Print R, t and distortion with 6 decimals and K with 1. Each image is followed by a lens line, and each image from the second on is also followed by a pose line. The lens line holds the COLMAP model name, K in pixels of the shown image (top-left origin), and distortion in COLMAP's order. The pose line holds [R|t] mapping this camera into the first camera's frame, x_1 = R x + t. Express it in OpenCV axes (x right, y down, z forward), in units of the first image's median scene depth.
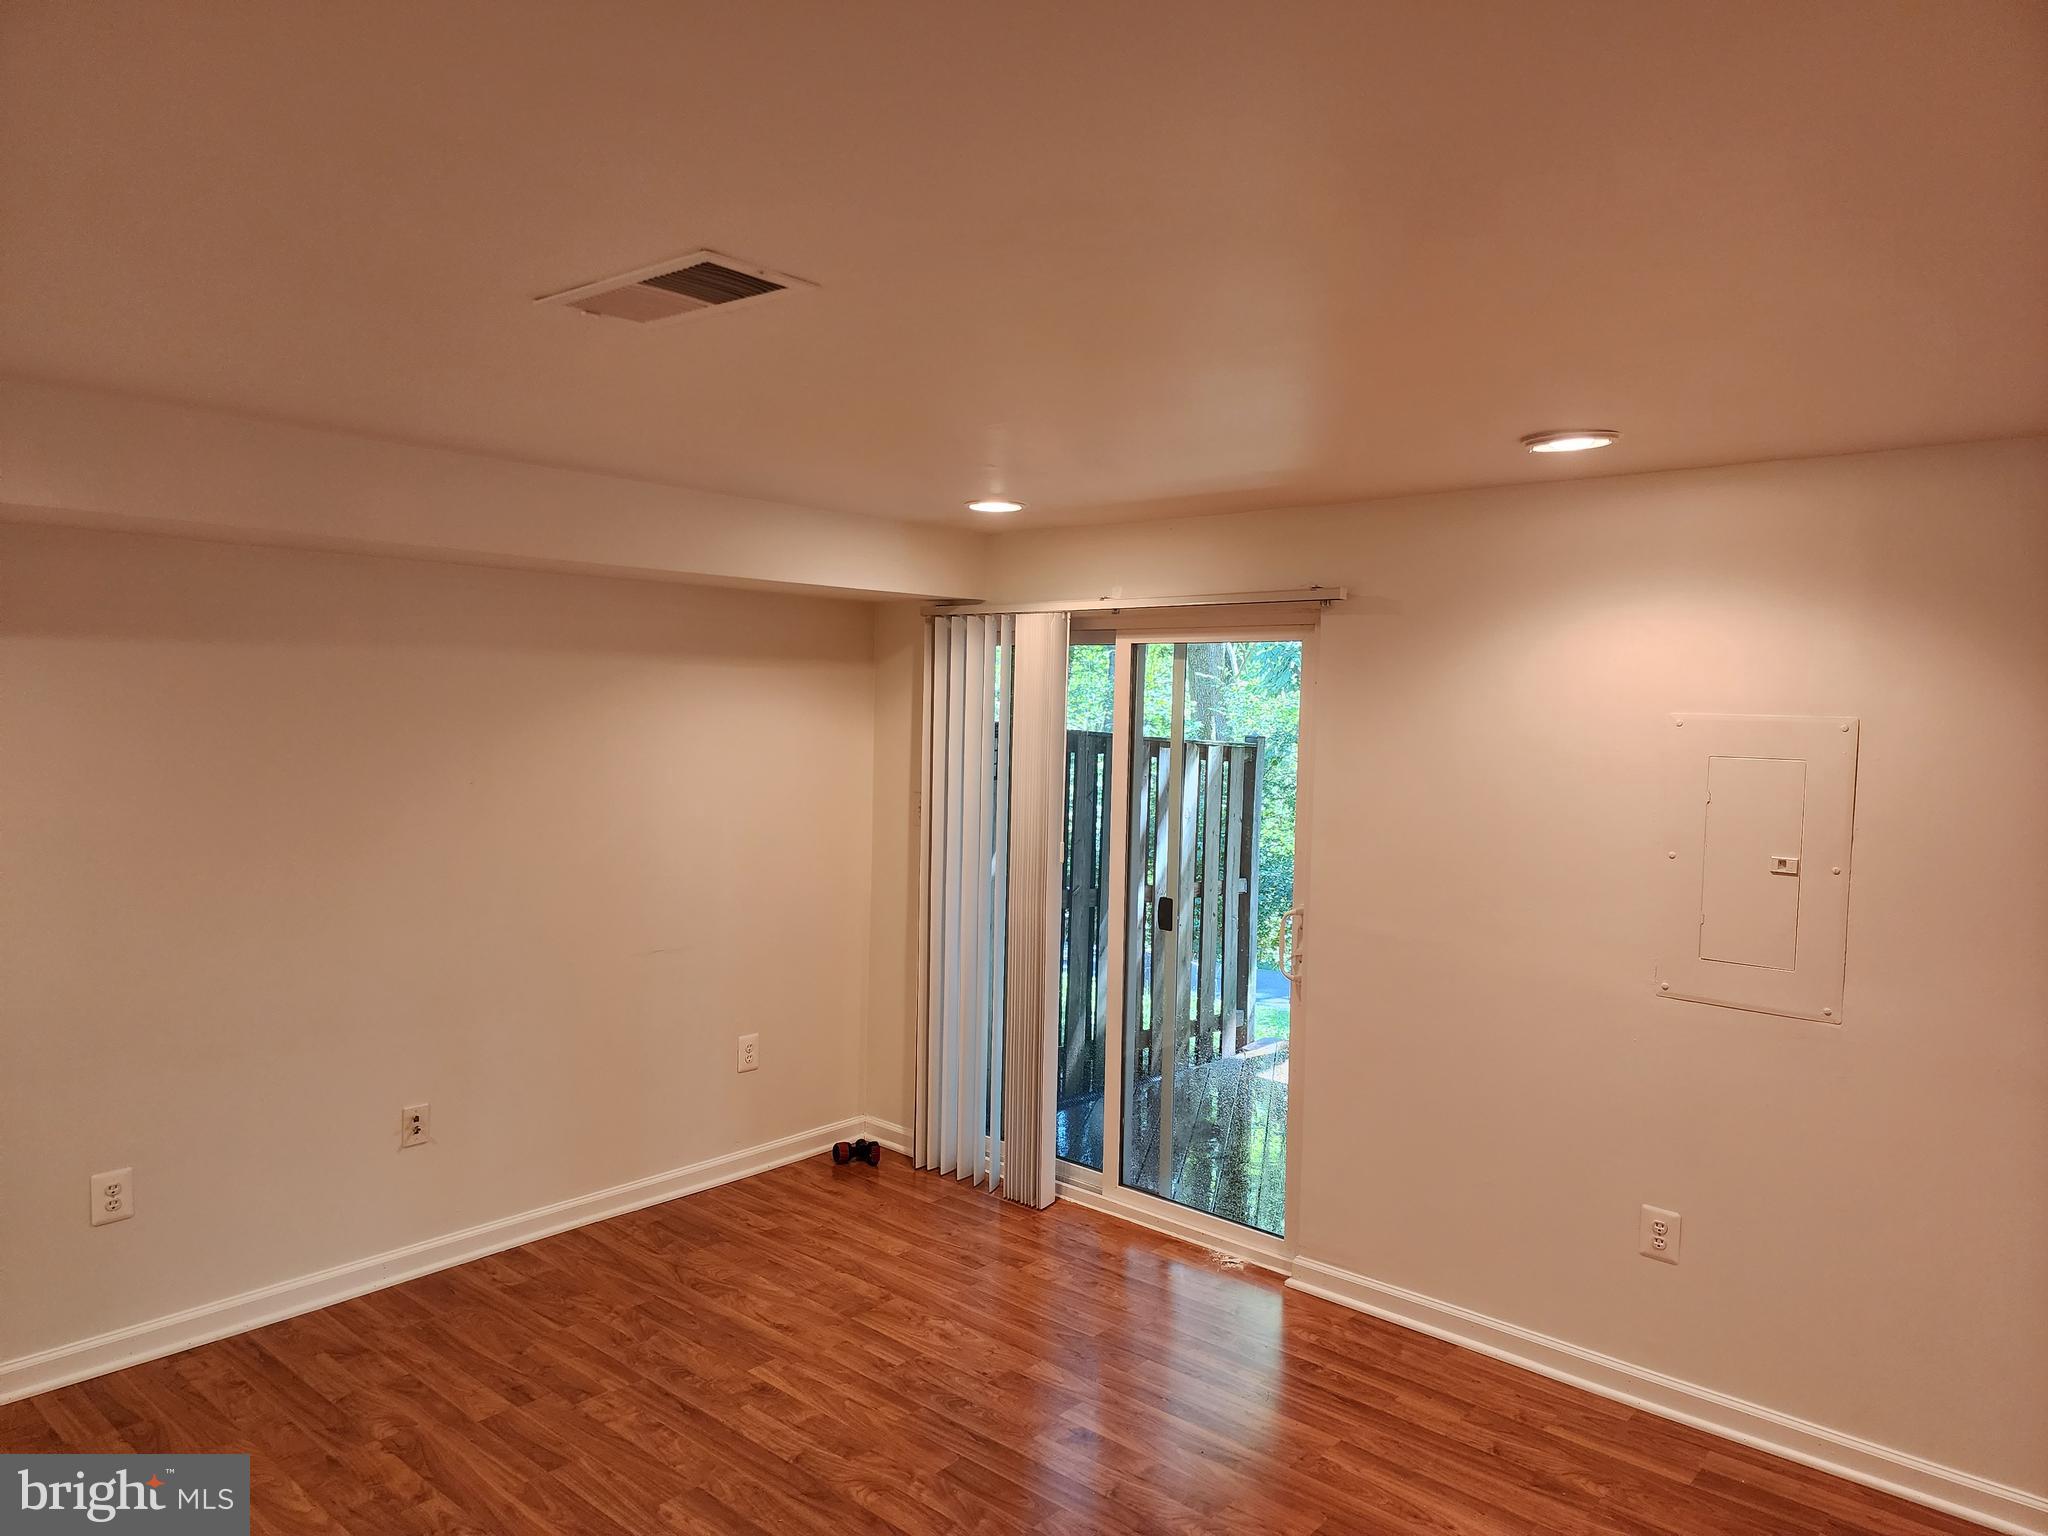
lens RADIAL K [[1375.0, 0, 1022.7], [0, 1375.0, 769.3], [0, 0, 1]] dist [0.050931, -0.002752]
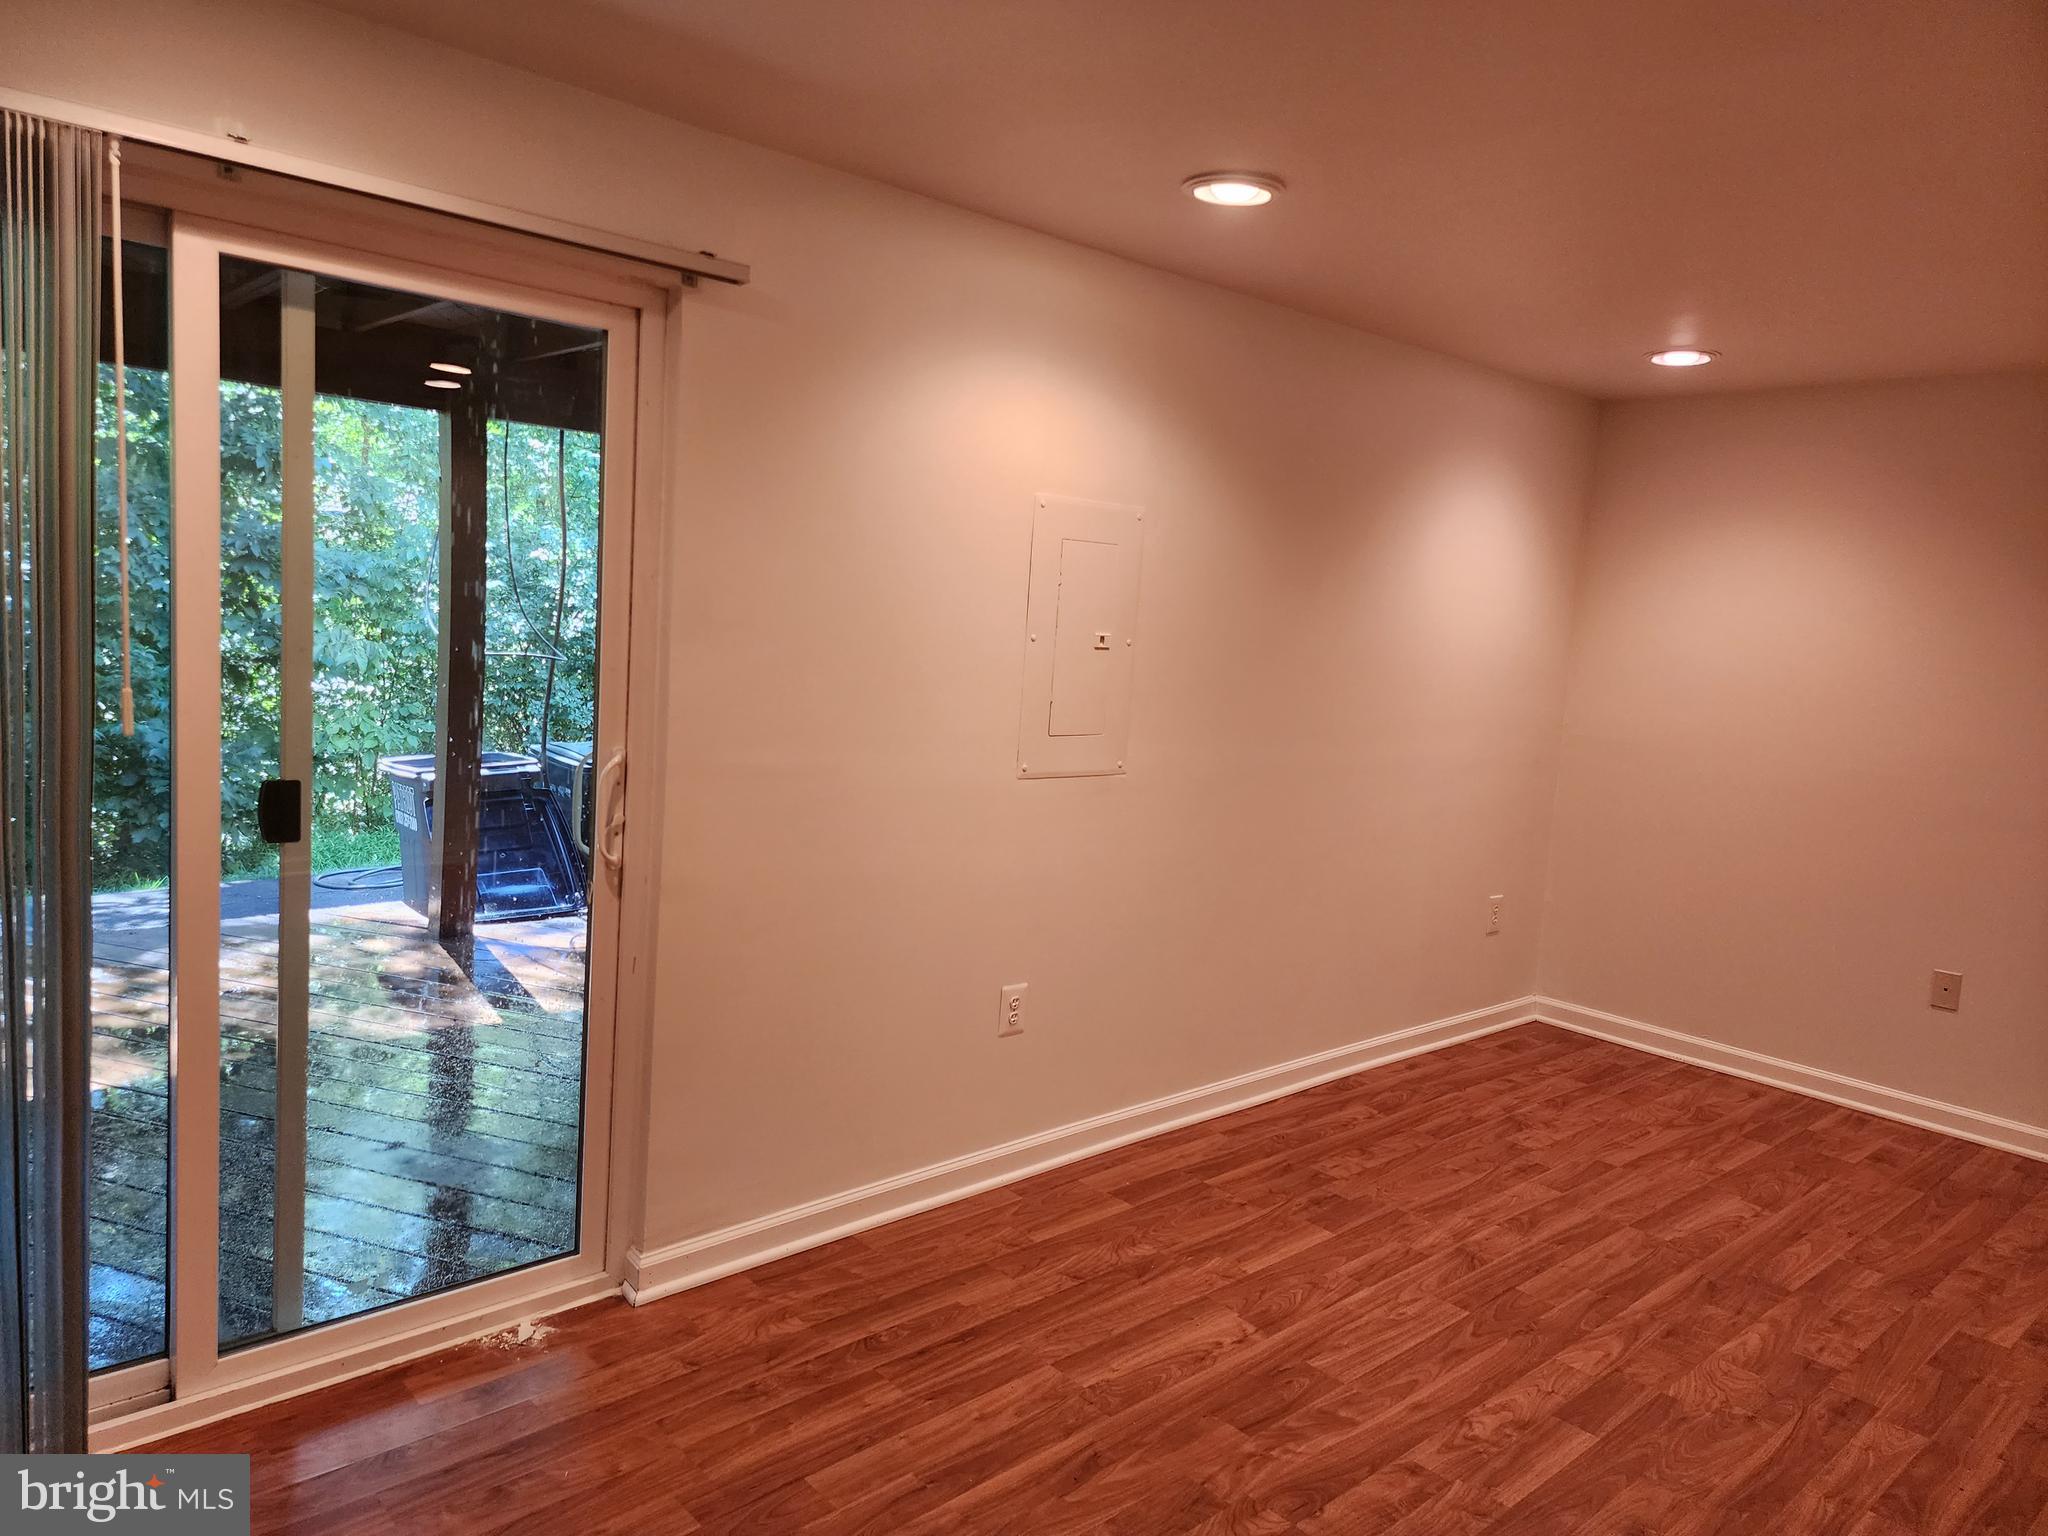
lens RADIAL K [[1375.0, 0, 1010.5], [0, 1375.0, 734.8], [0, 0, 1]] dist [0.050931, -0.002752]
pose [[0.107751, -0.101488, 0.988984, -0.535419], [-0.009390, 0.994628, 0.103090, 0.030784], [-0.994134, -0.020394, 0.106219, 0.935587]]
